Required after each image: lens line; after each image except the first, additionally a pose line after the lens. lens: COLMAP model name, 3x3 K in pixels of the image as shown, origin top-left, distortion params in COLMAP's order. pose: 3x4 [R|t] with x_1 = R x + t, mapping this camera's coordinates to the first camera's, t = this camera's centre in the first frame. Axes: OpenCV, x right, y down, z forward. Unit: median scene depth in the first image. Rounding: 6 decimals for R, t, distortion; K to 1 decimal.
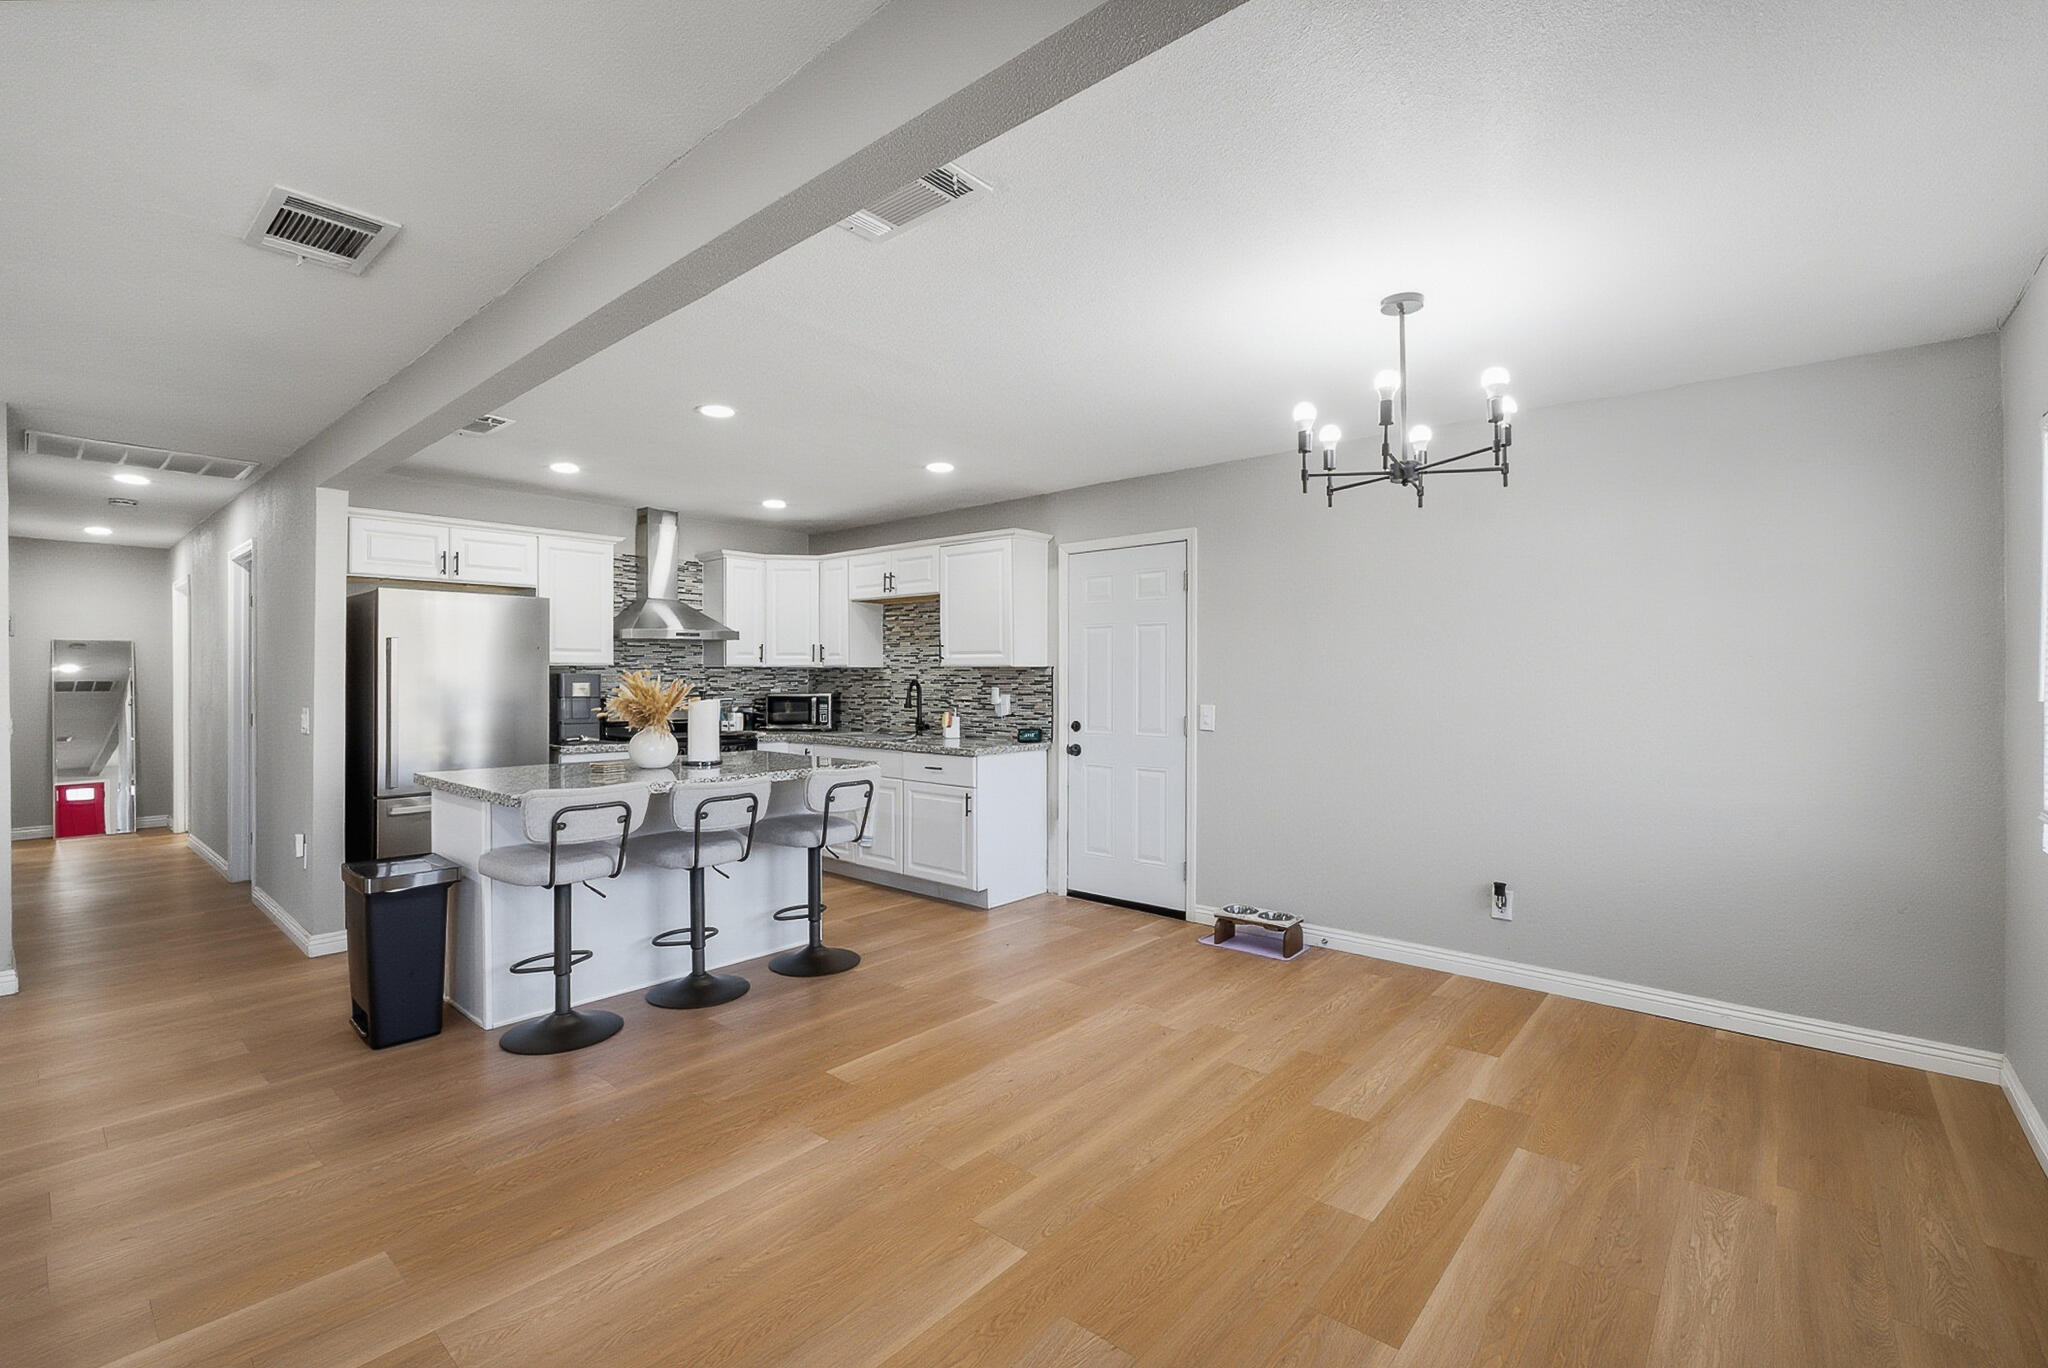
lens RADIAL K [[883.1, 0, 1025.3], [0, 883.1, 678.8], [0, 0, 1]] dist [-0.013631, 0.005786]
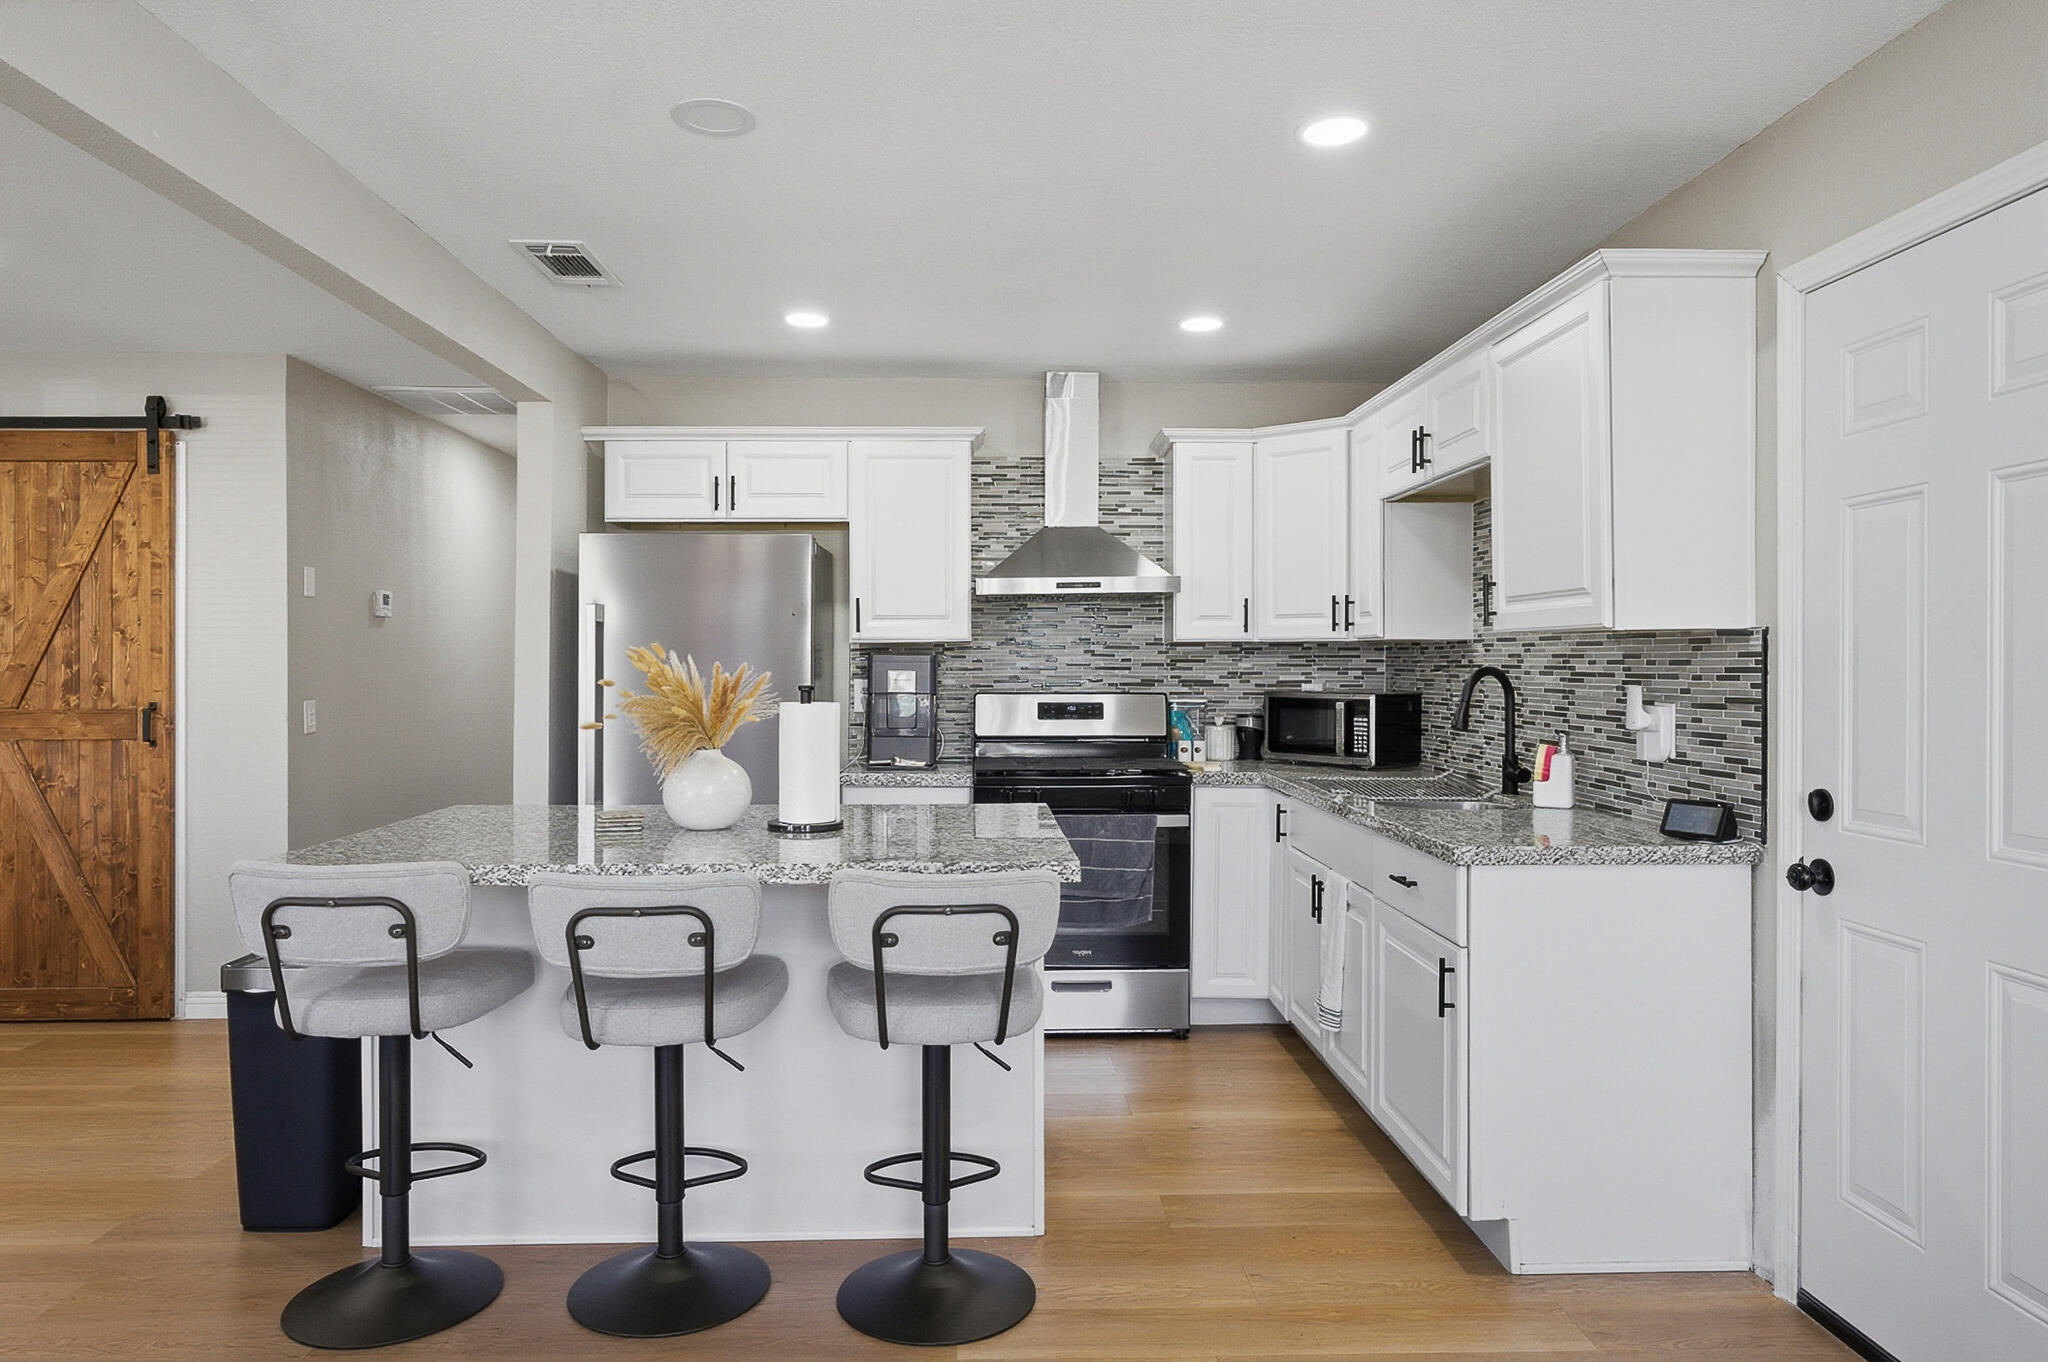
lens RADIAL K [[1286.2, 0, 1021.1], [0, 1286.2, 663.2], [0, 0, 1]] dist [-0.000816, 0.004524]
pose [[0.679402, -0.001526, -0.733765, 0.198767], [-0.001084, 0.999995, -0.003083, 0.002140], [0.733766, 0.002891, 0.679396, 0.431259]]
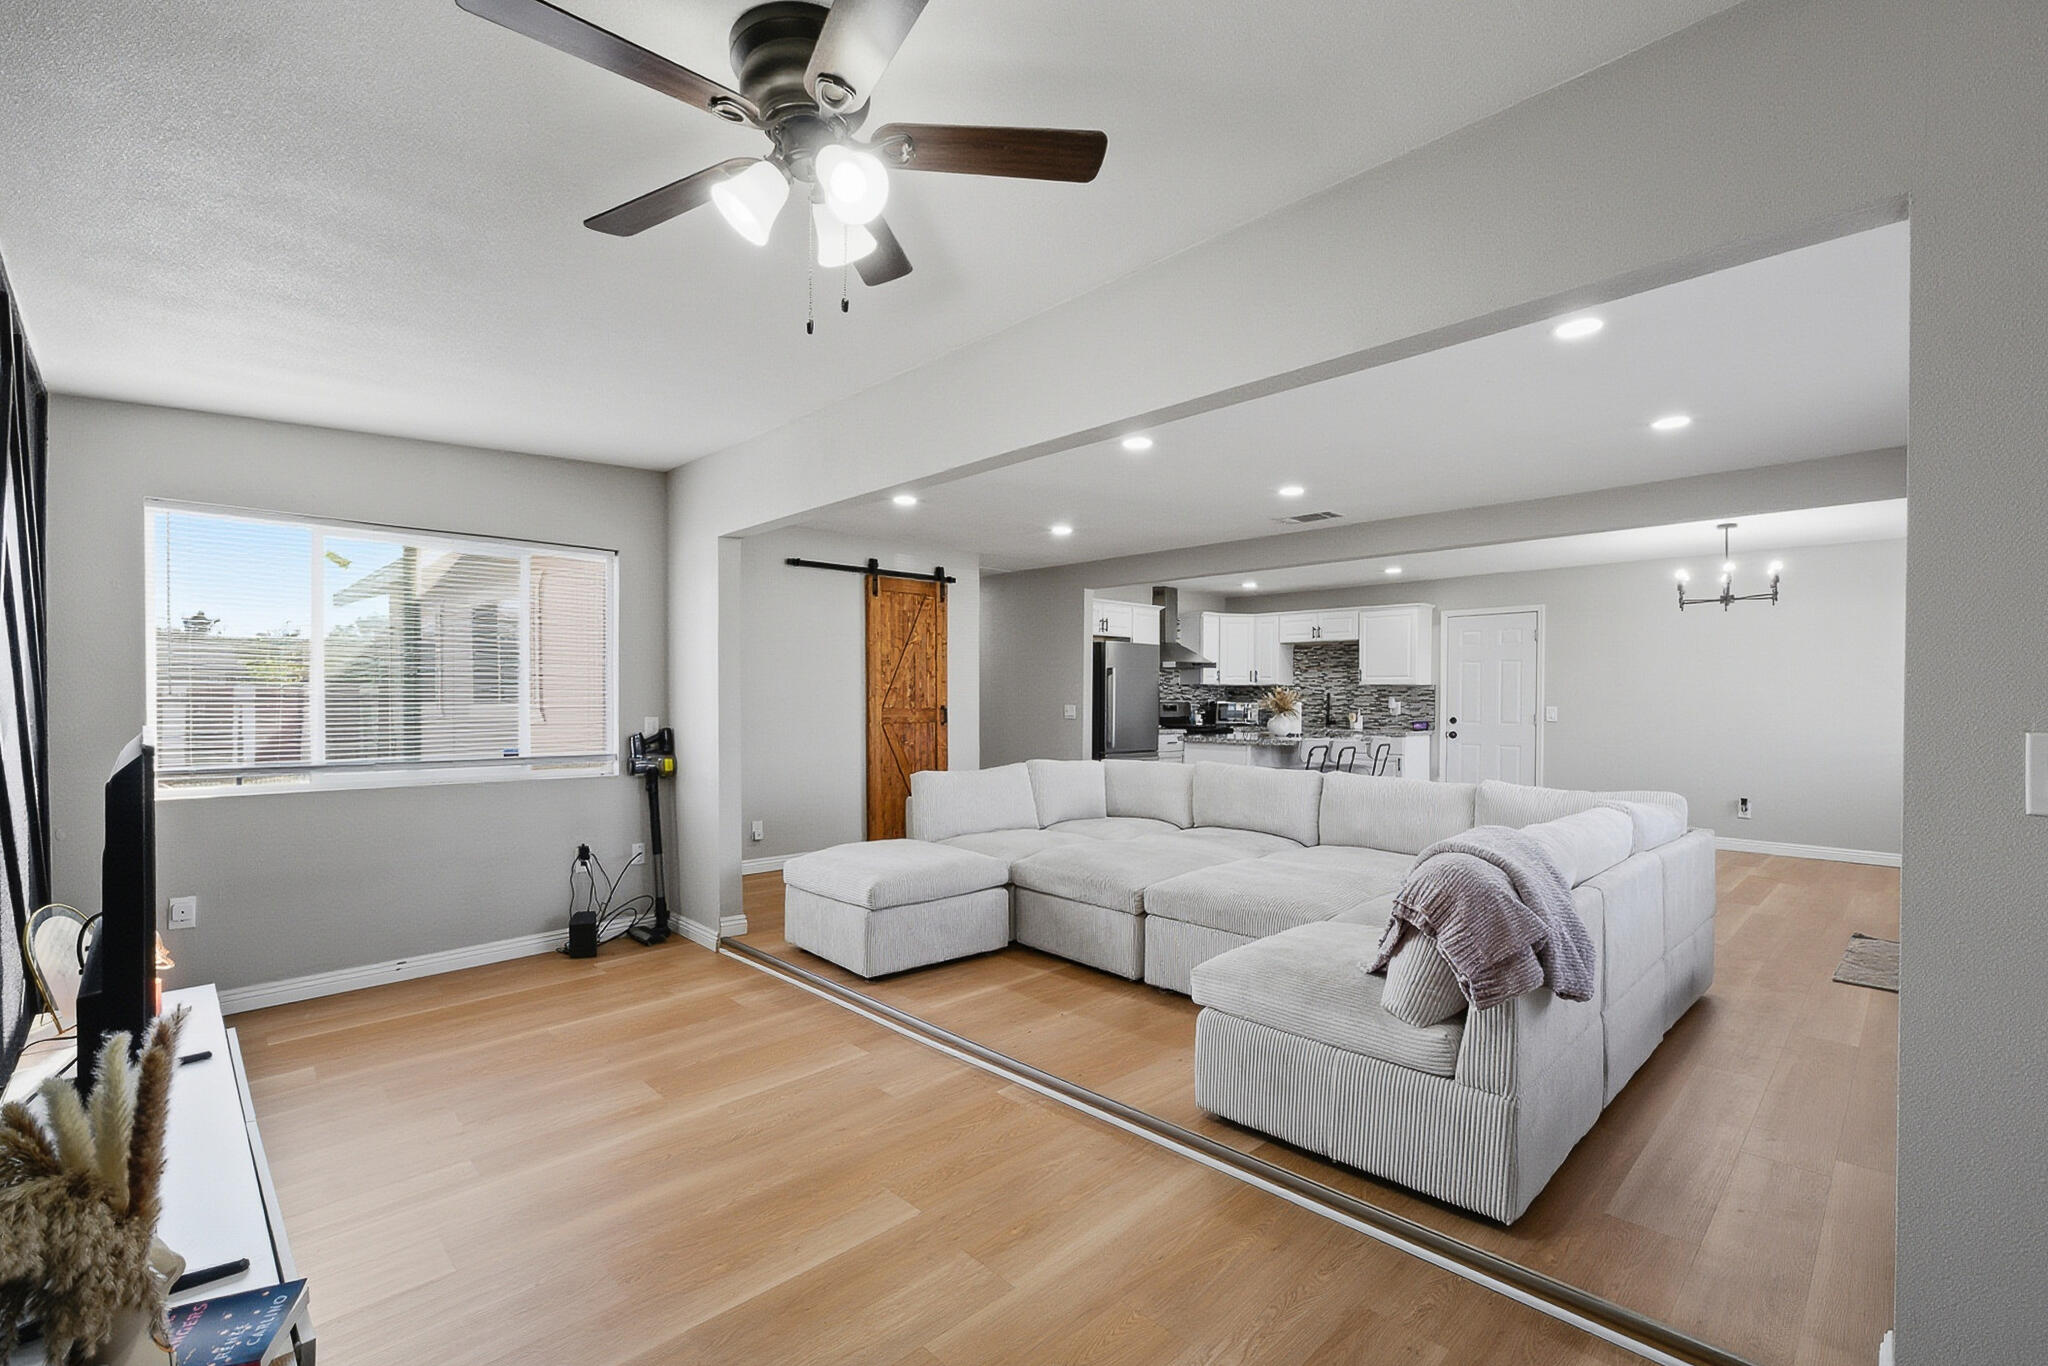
lens RADIAL K [[892.4, 0, 1040.2], [0, 892.4, 703.0], [0, 0, 1]] dist [-0.014093, 0.005580]
pose [[0.996933, 0.004038, -0.078151, -0.560585], [-0.003887, 0.999990, 0.002077, 0.019211], [0.078159, -0.001767, 0.996939, -0.696252]]
